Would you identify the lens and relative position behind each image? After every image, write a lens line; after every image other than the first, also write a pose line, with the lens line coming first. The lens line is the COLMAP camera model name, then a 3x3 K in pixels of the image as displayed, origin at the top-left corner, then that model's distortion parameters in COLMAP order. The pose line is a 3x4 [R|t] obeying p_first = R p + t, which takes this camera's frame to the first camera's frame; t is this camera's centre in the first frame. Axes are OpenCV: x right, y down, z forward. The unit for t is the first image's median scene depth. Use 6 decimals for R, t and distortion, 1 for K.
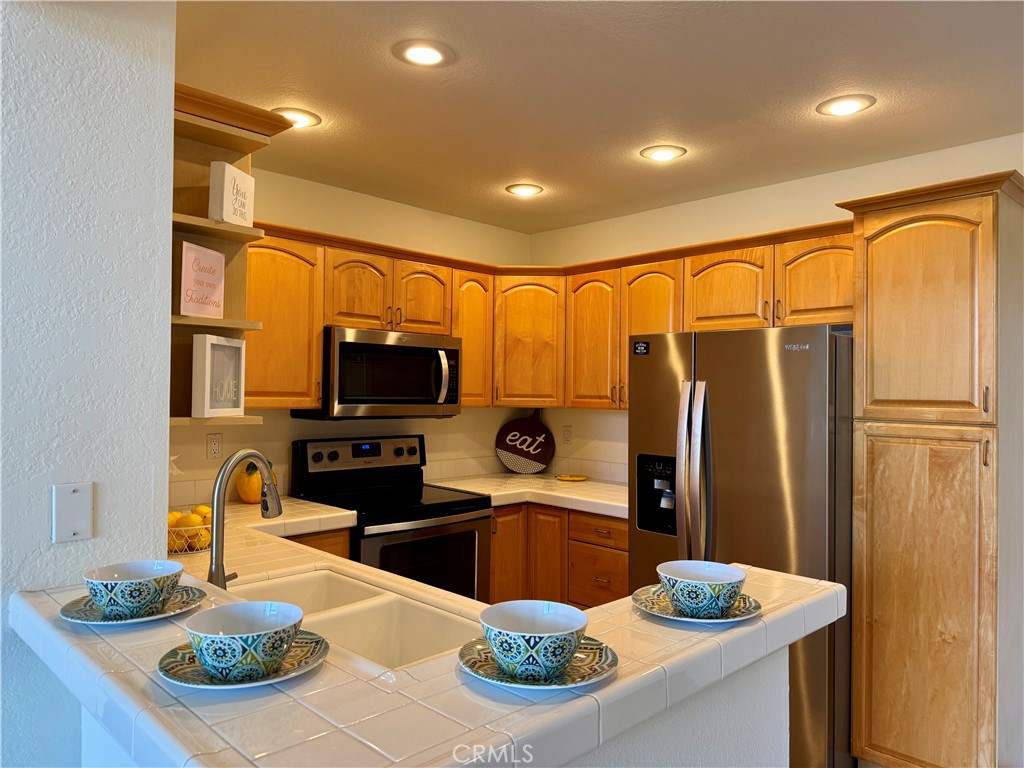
lens RADIAL K [[717.6, 0, 512.0], [0, 717.6, 391.9], [0, 0, 1]] dist [0.026663, -0.015753]
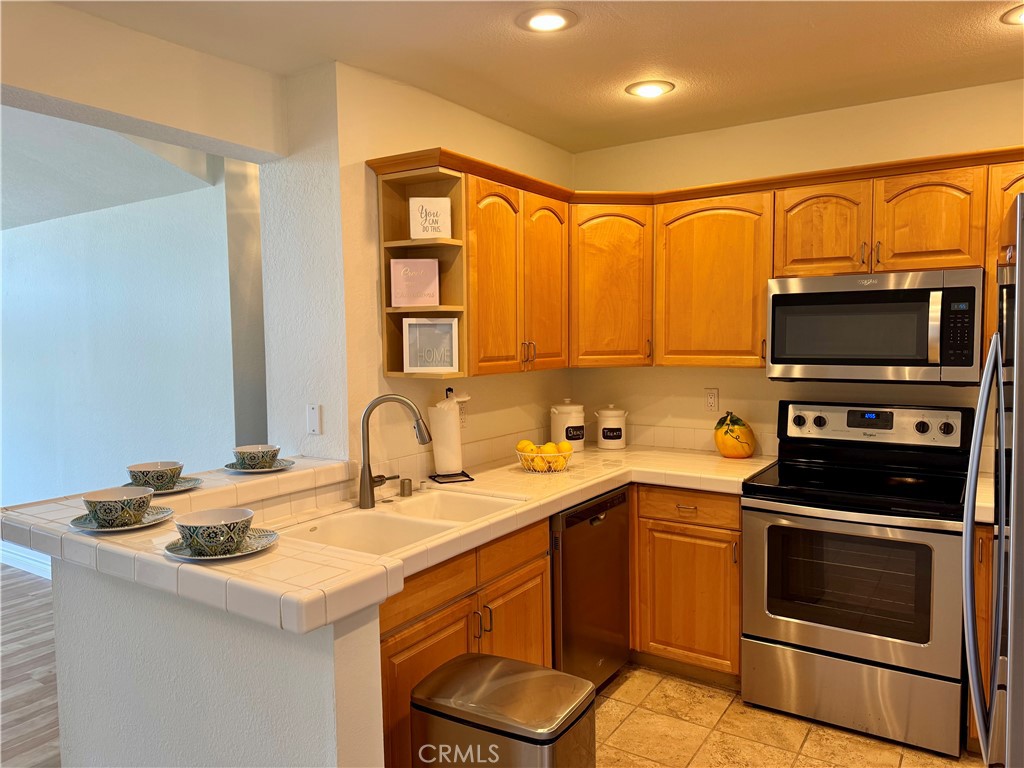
lens RADIAL K [[717.6, 0, 515.1], [0, 717.6, 405.0], [0, 0, 1]] dist [0.026663, -0.015753]
pose [[0.193974, 0.065926, -0.978789, 0.896601], [0.013996, 0.997452, 0.069957, 0.000860], [0.980907, -0.027269, 0.192557, 0.746002]]
